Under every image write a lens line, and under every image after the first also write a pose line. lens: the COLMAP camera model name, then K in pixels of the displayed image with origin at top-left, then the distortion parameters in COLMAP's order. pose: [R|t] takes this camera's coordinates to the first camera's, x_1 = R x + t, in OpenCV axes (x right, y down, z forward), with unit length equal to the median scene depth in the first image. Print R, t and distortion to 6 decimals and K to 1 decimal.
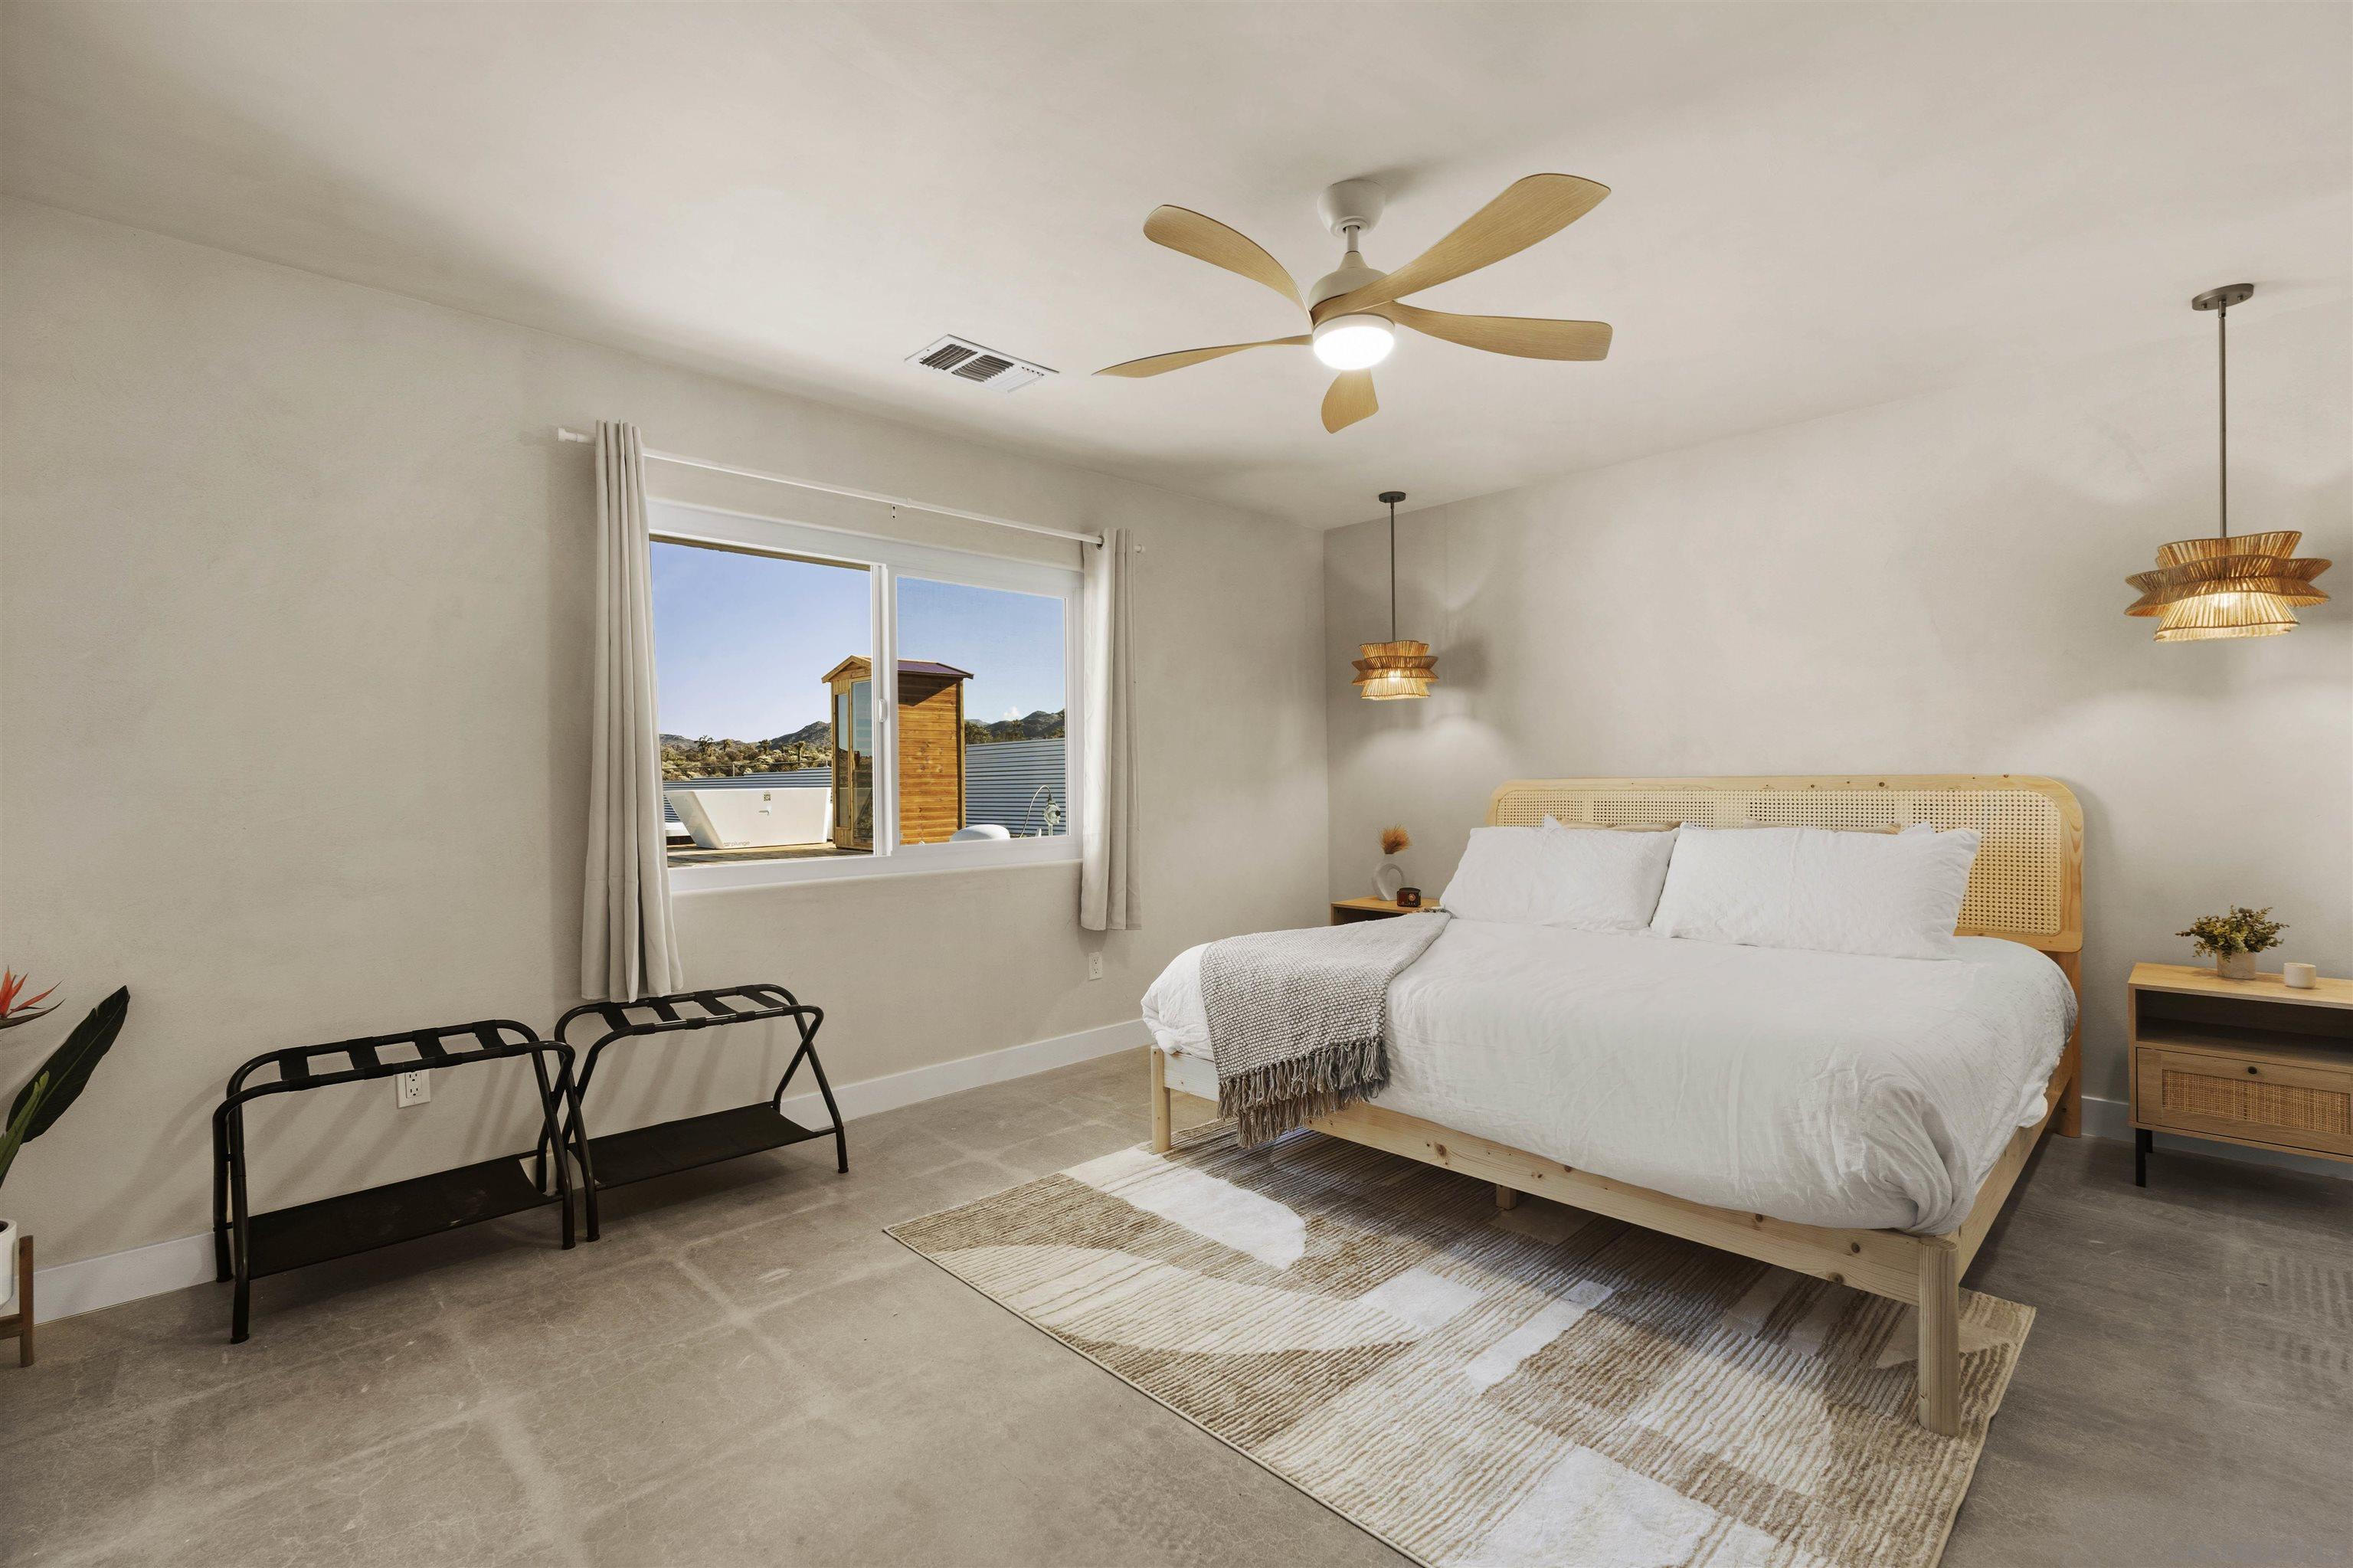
lens RADIAL K [[1019.5, 0, 1173.8], [0, 1019.5, 801.9], [0, 0, 1]] dist [-0.004519, 0.000556]
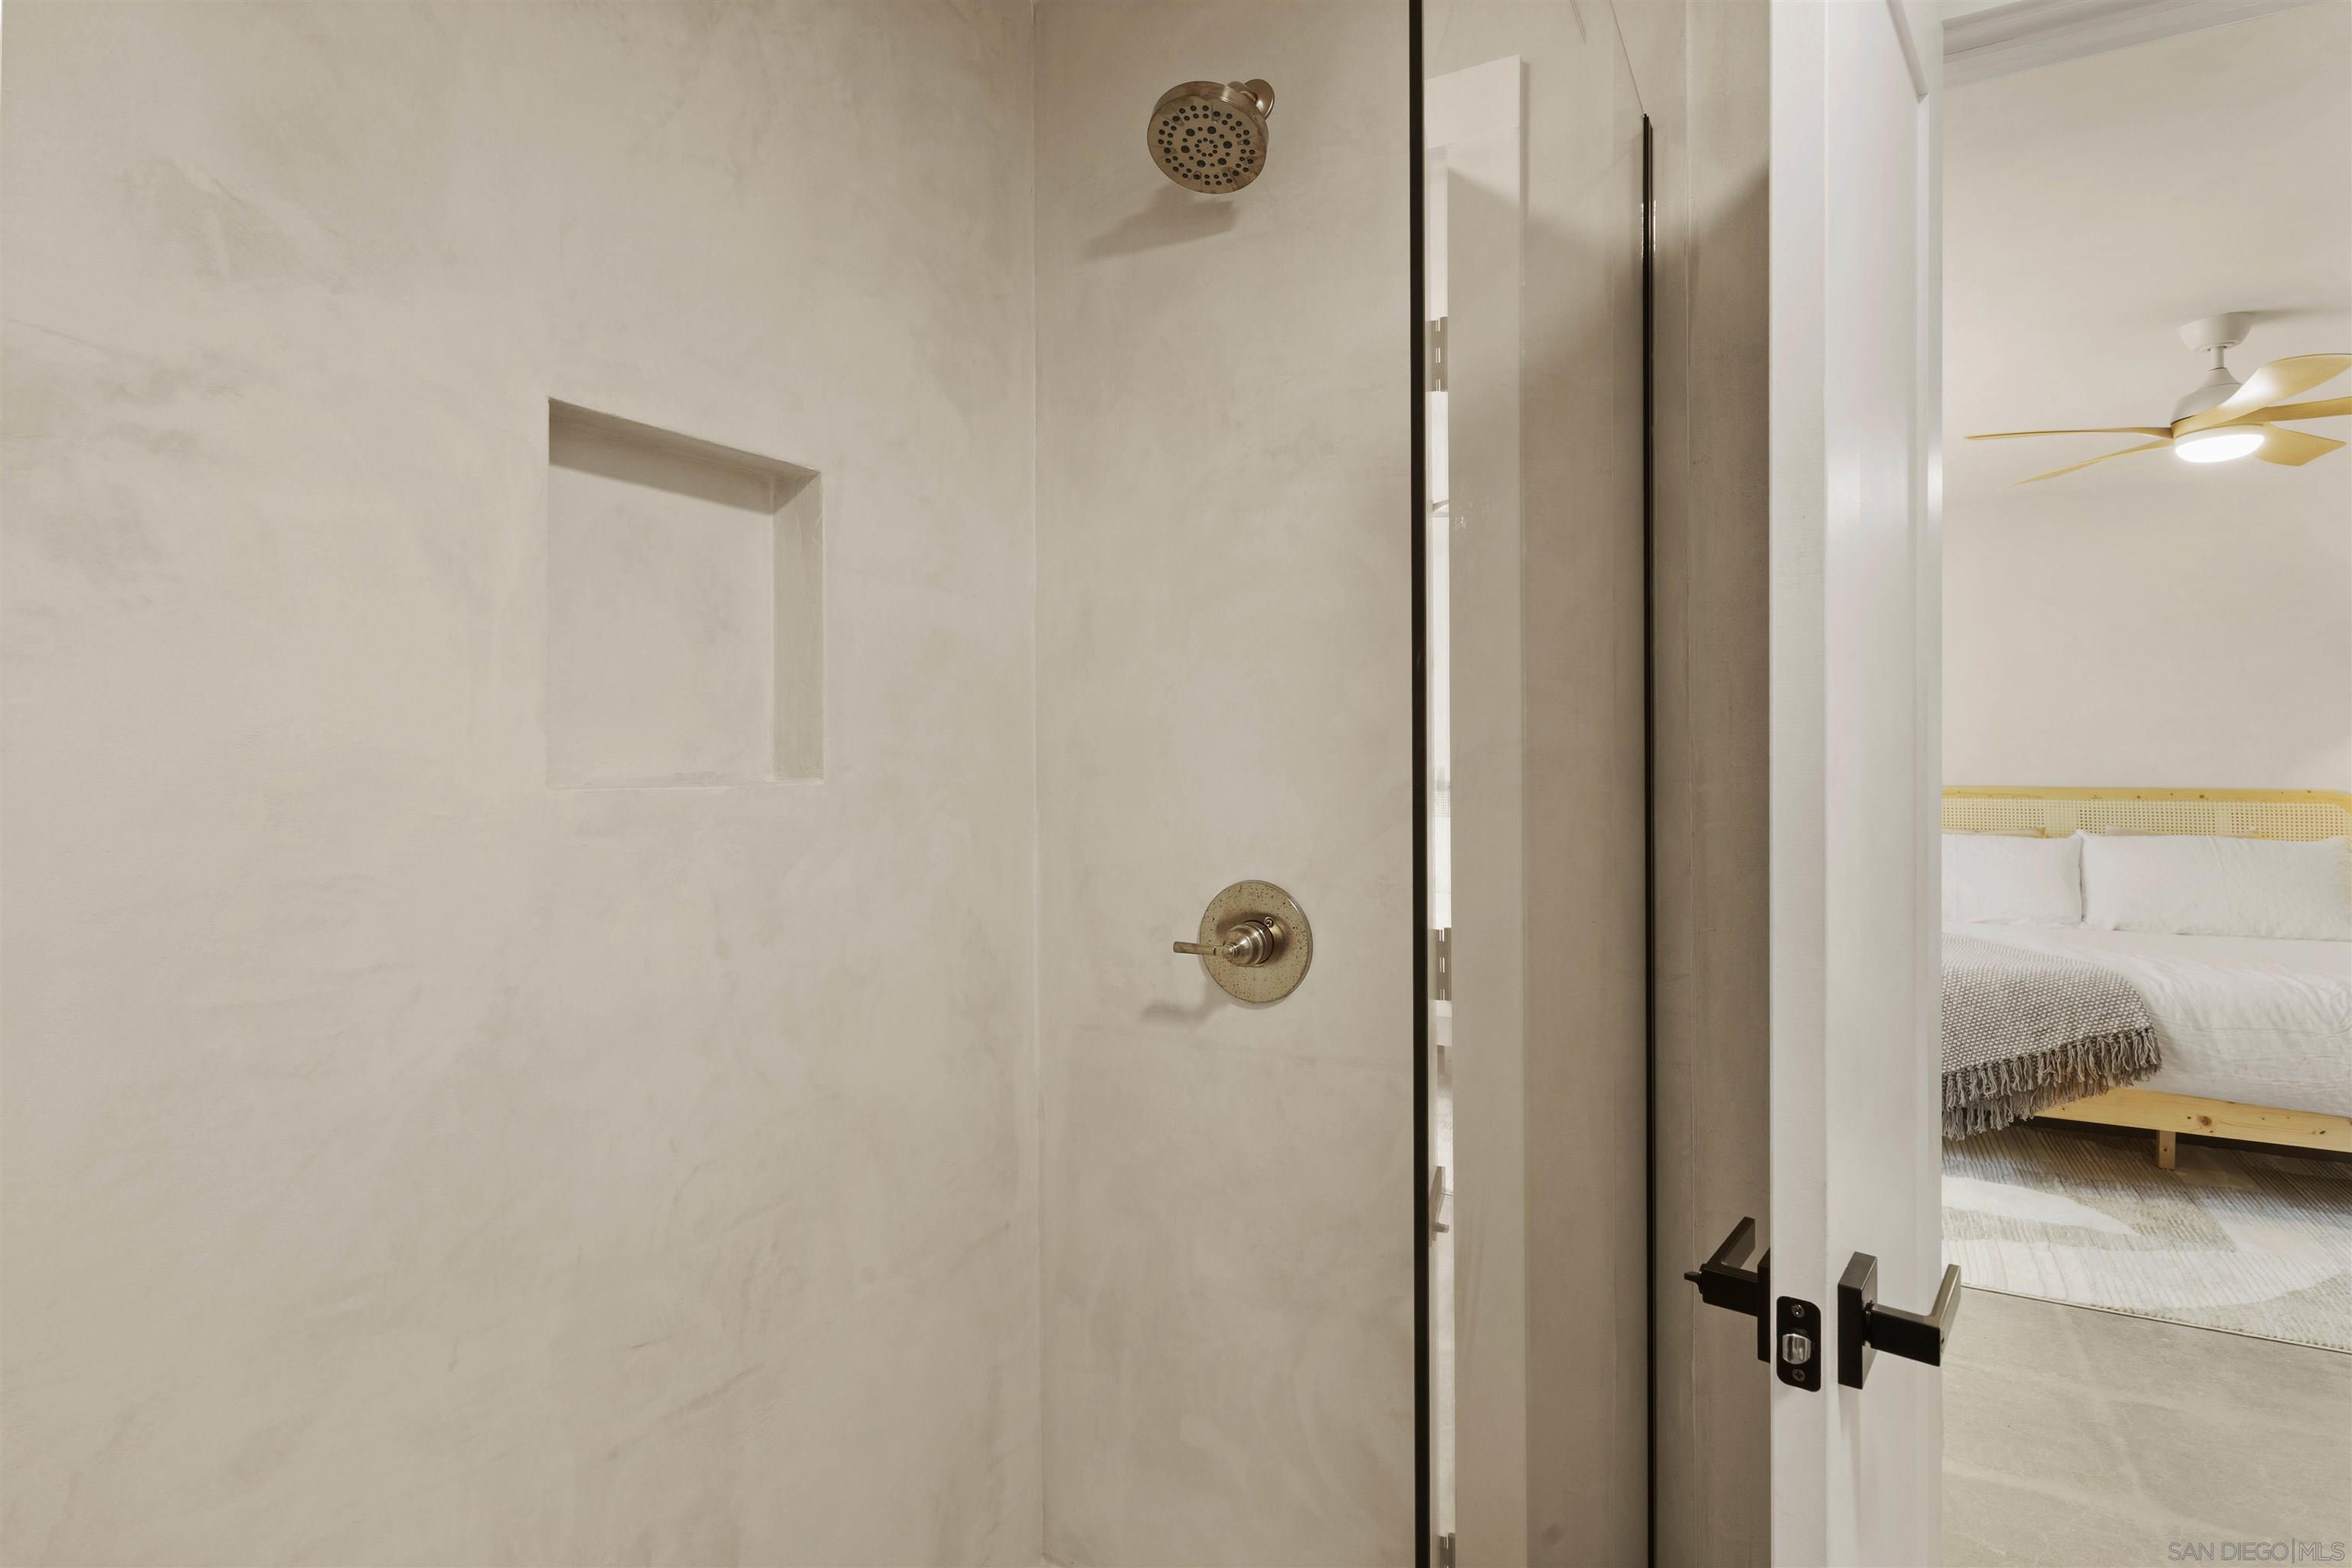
lens RADIAL K [[1157.0, 0, 1168.0], [0, 1157.0, 769.0], [0, 0, 1]] dist [0.002826, -0.001682]
pose [[0.953750, 0.005185, 0.300557, -1.254704], [-0.002102, 0.999942, -0.010581, -0.046940], [-0.300594, 0.009460, 0.953705, 0.076695]]
